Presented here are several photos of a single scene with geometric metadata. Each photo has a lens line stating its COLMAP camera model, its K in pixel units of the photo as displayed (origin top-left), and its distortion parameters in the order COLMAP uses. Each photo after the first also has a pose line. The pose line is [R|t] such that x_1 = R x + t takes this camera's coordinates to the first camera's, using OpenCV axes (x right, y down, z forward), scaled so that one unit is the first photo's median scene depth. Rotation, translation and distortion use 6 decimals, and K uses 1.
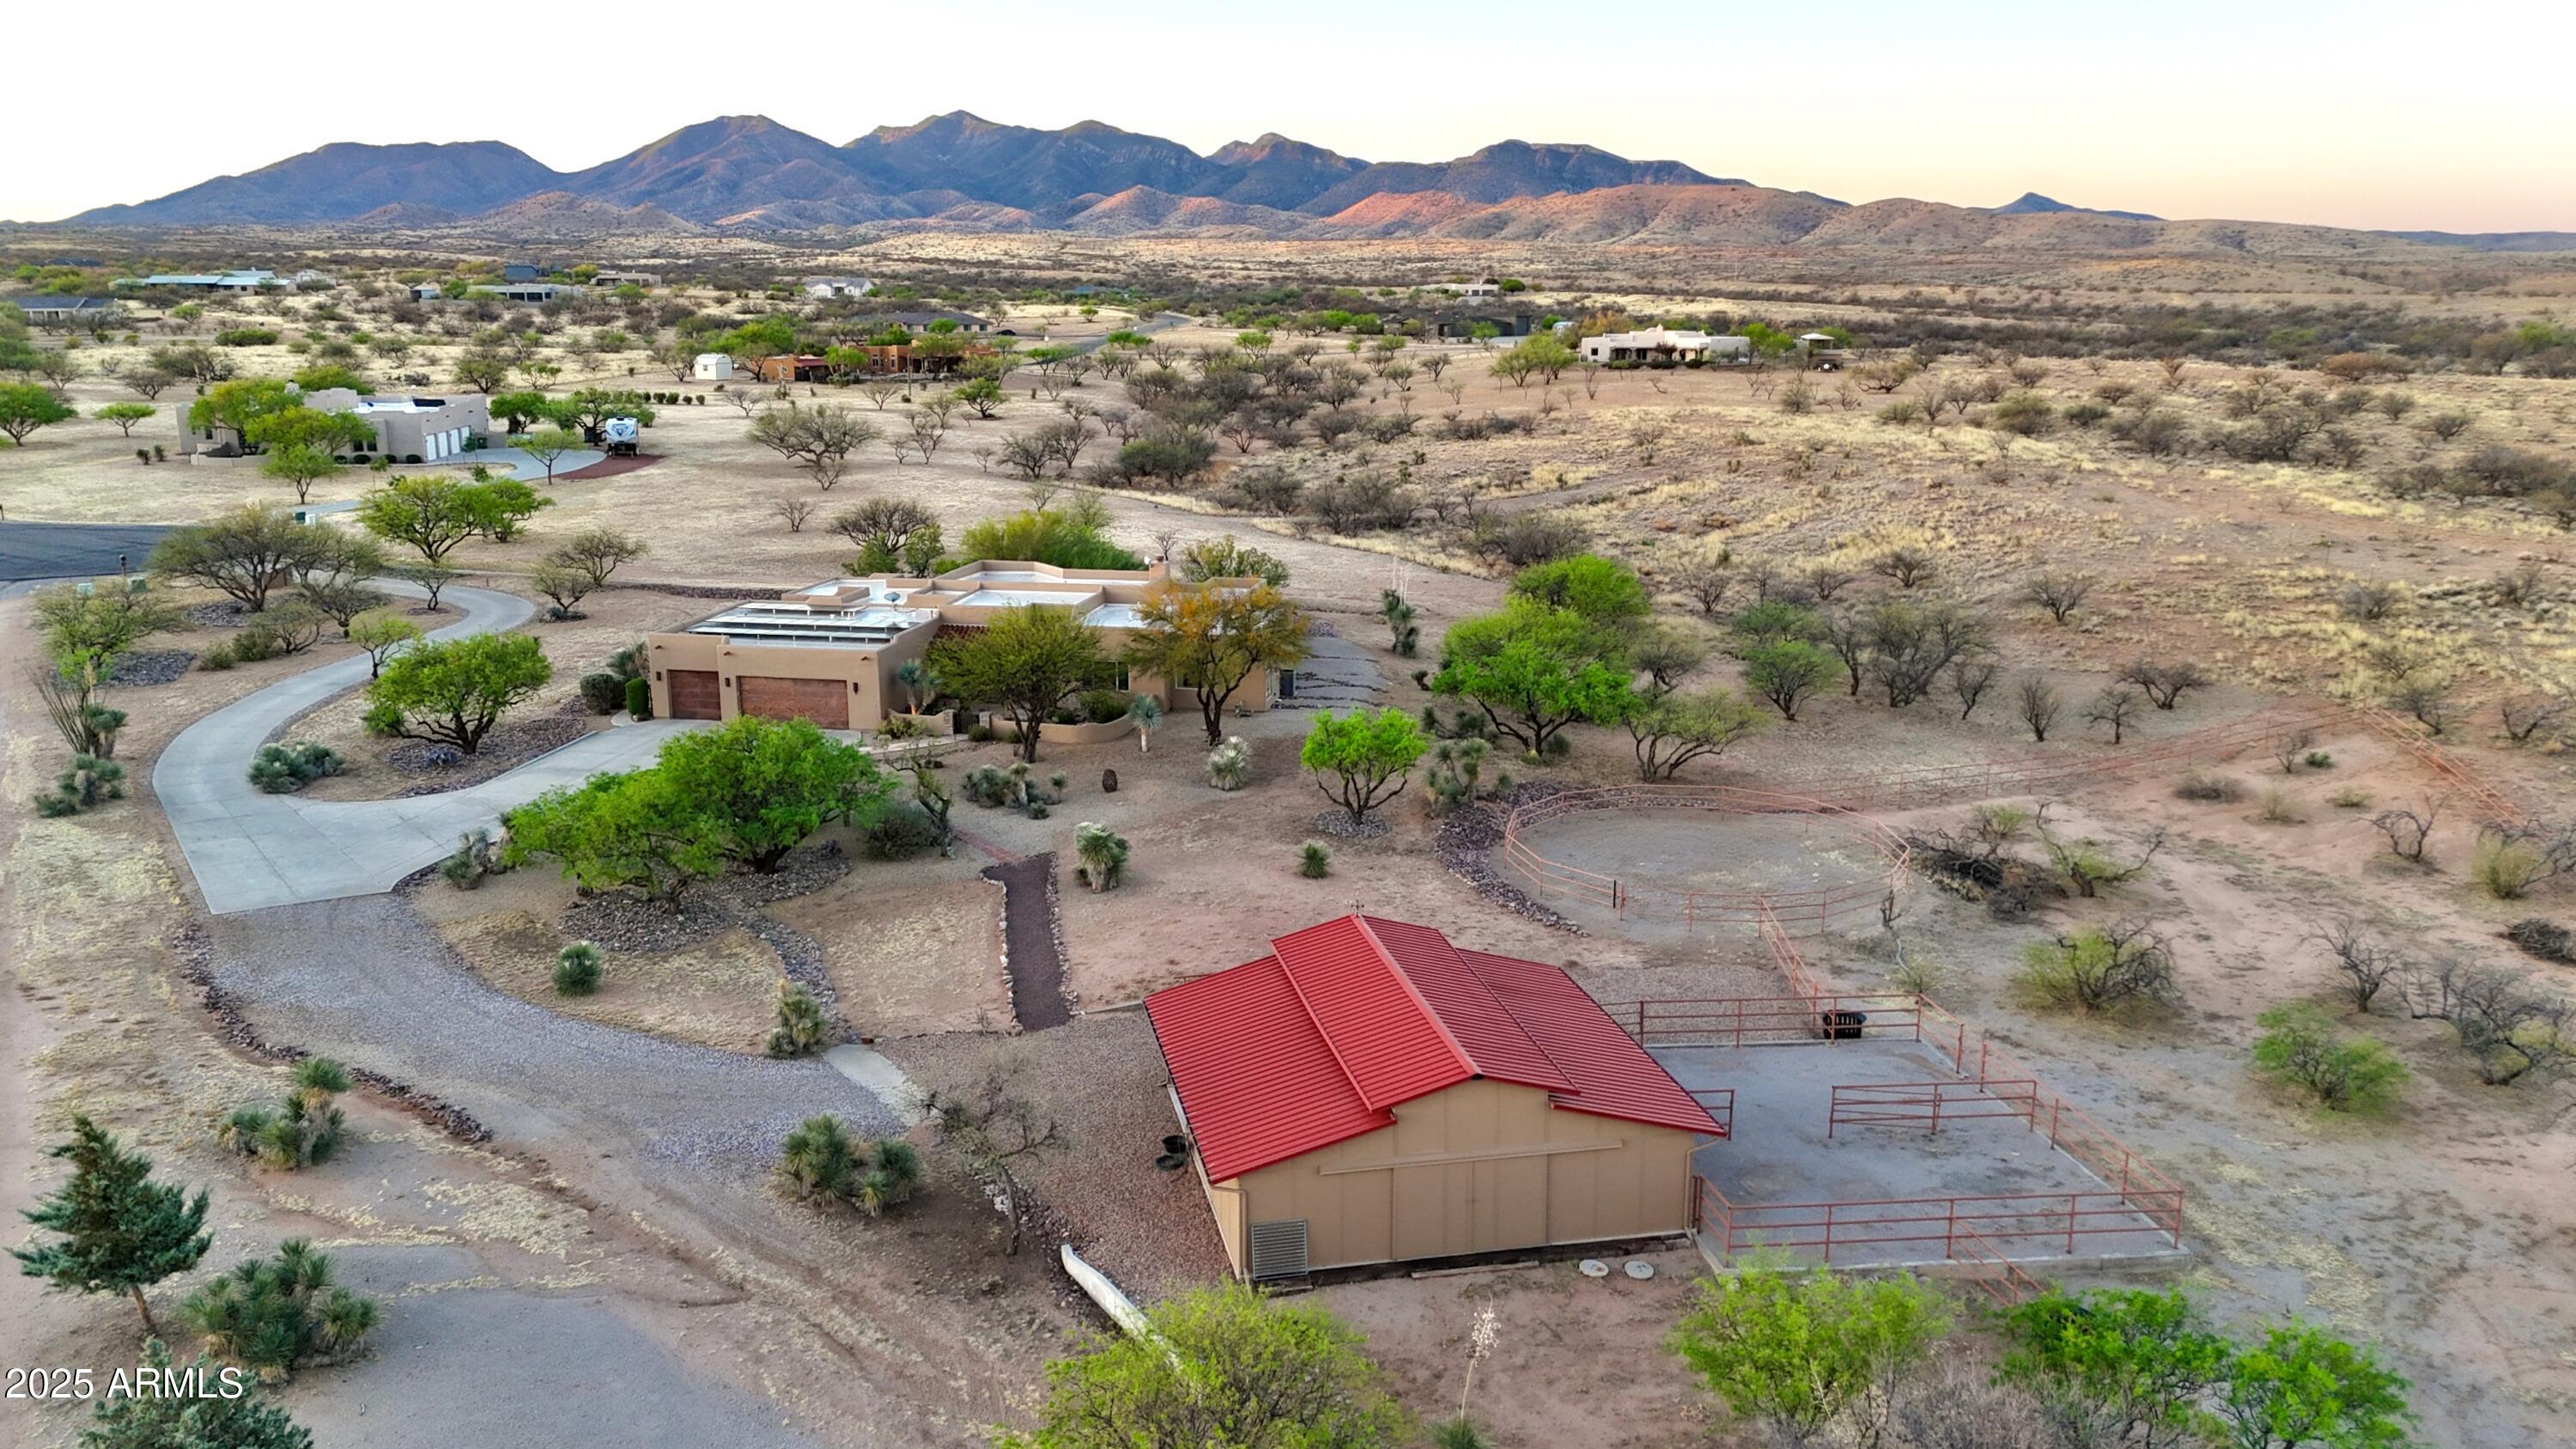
lens RADIAL K [[1990.3, 0, 1279.9], [0, 1990.3, 722.4], [0, 0, 1]] dist [0.085403, -0.099833]
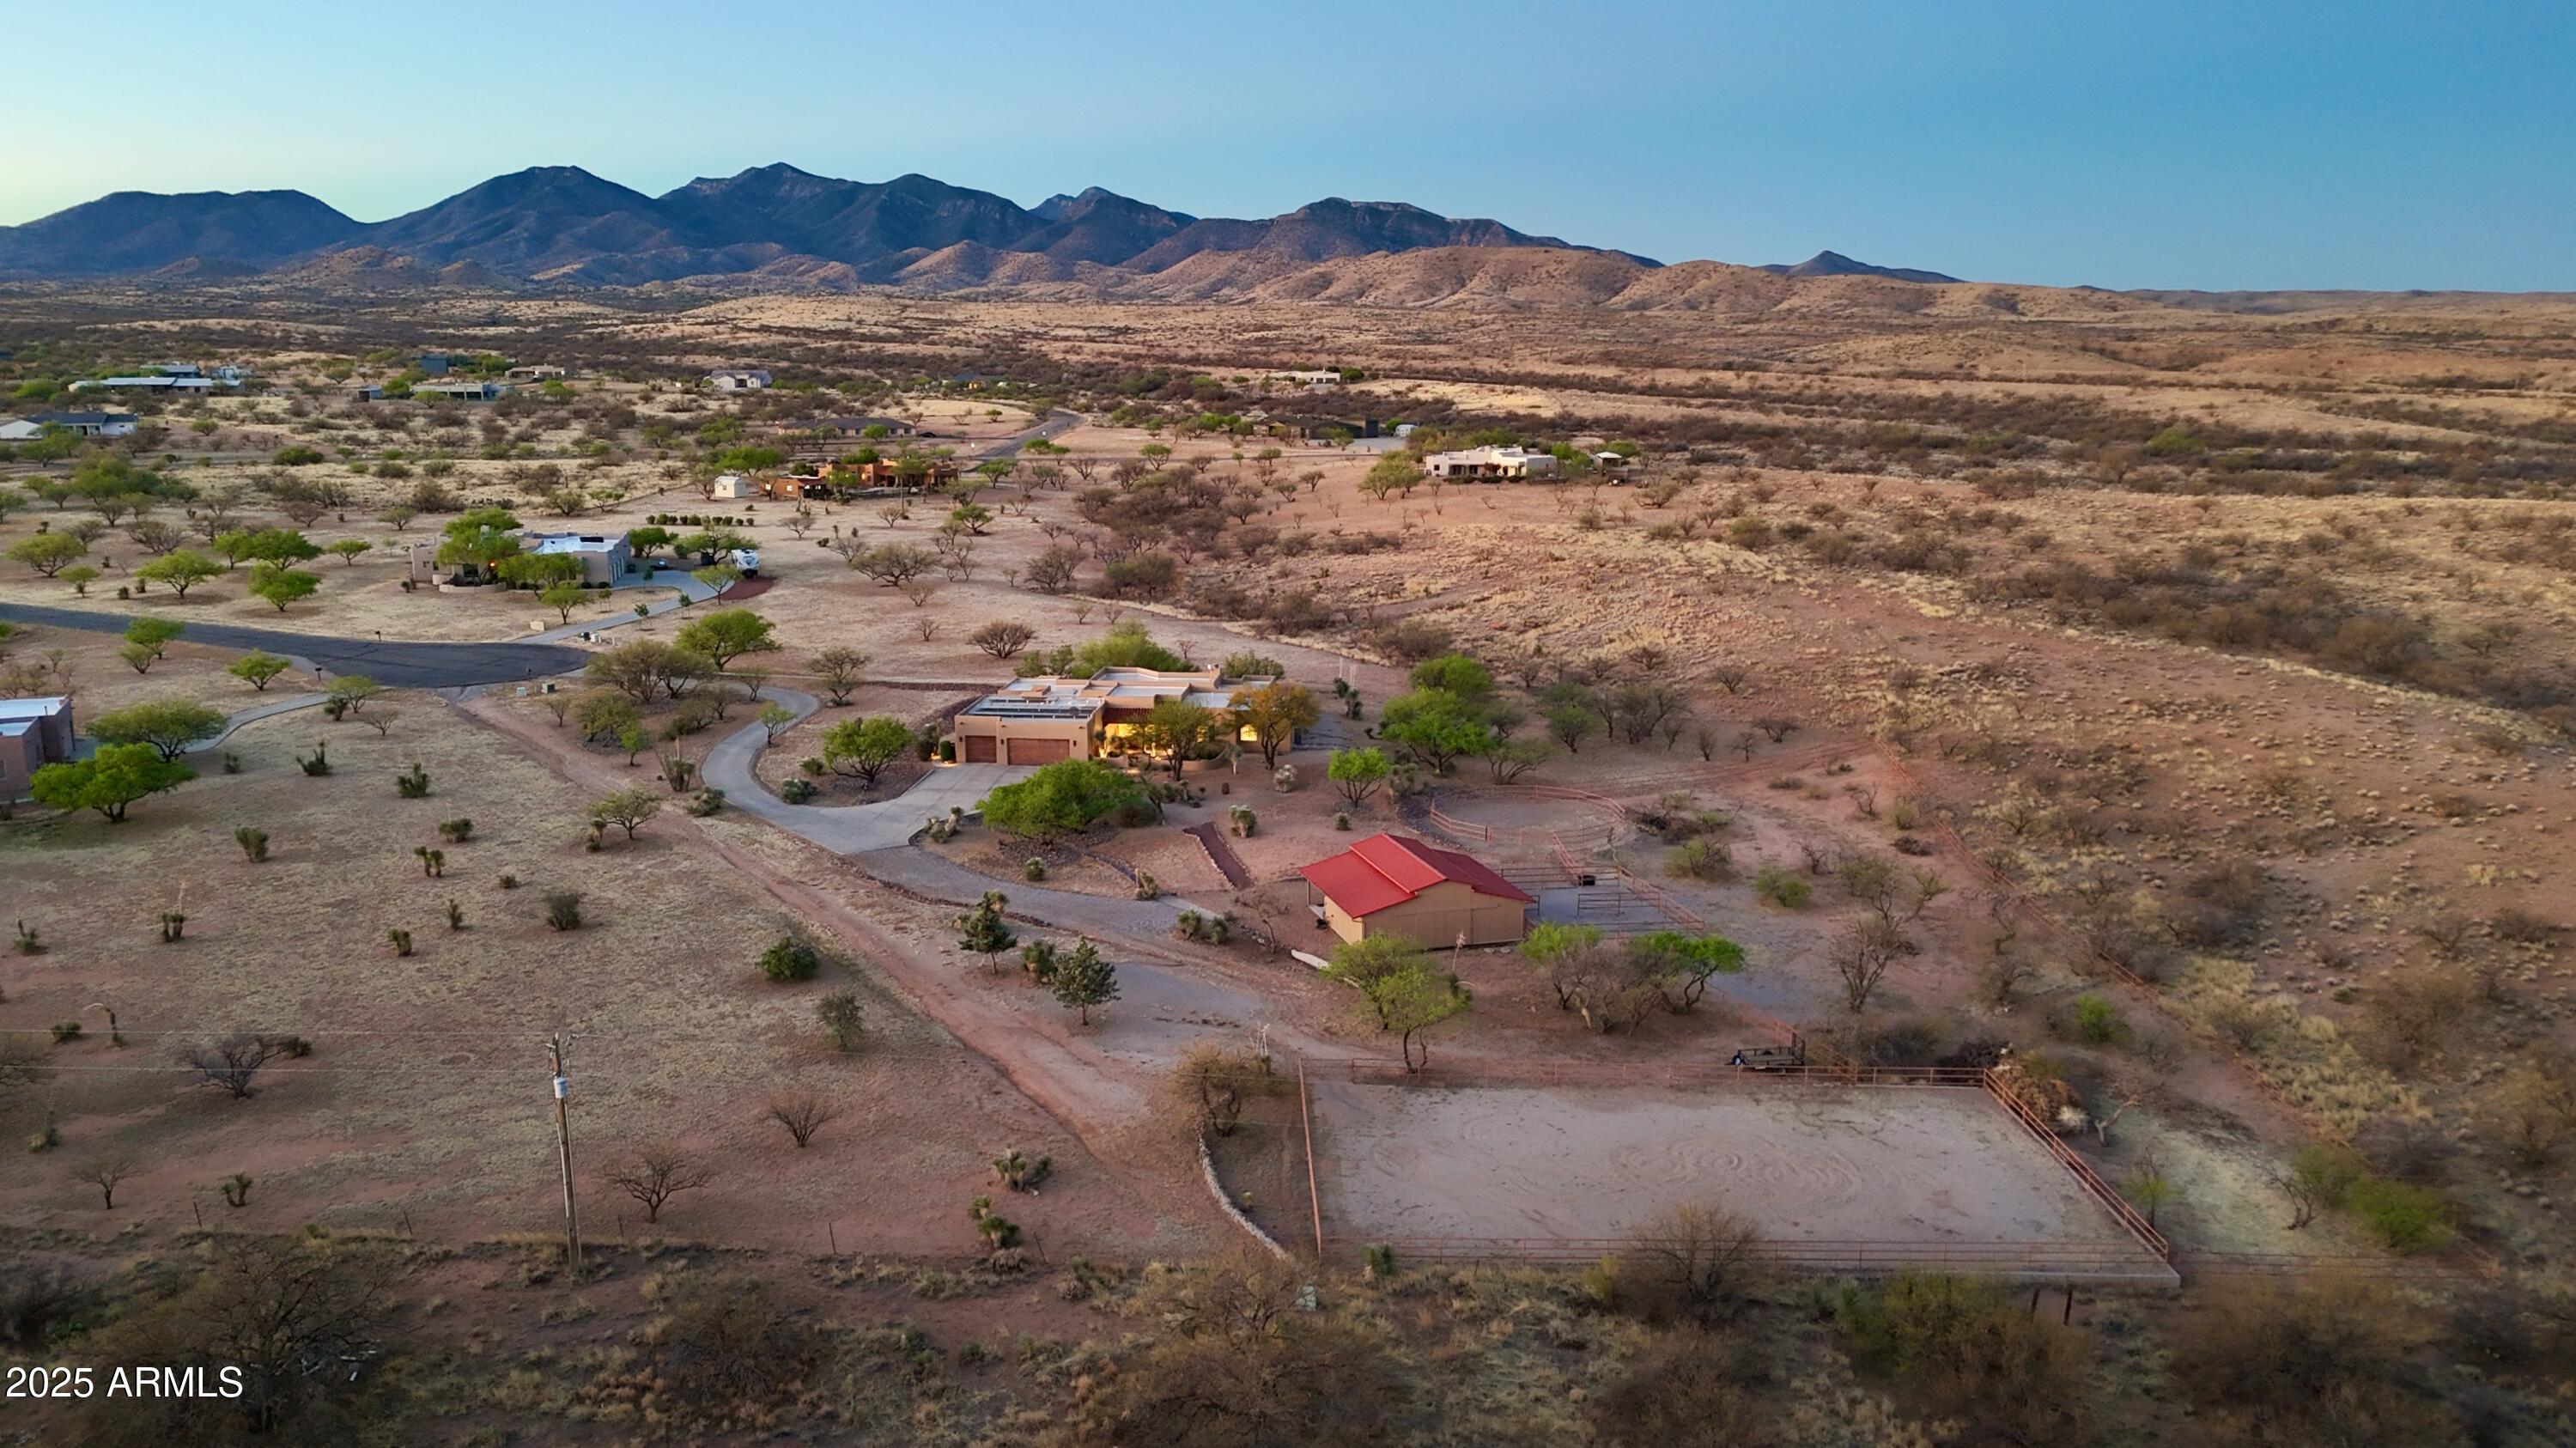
lens RADIAL K [[1990.2, 0, 1279.9], [0, 1990.2, 721.9], [0, 0, 1]] dist [0.085403, -0.099833]
pose [[0.996297, -0.017613, 0.084154, -0.078635], [0.019645, 0.999534, -0.023379, 0.004195], [-0.083703, 0.024945, 0.996178, -0.378645]]
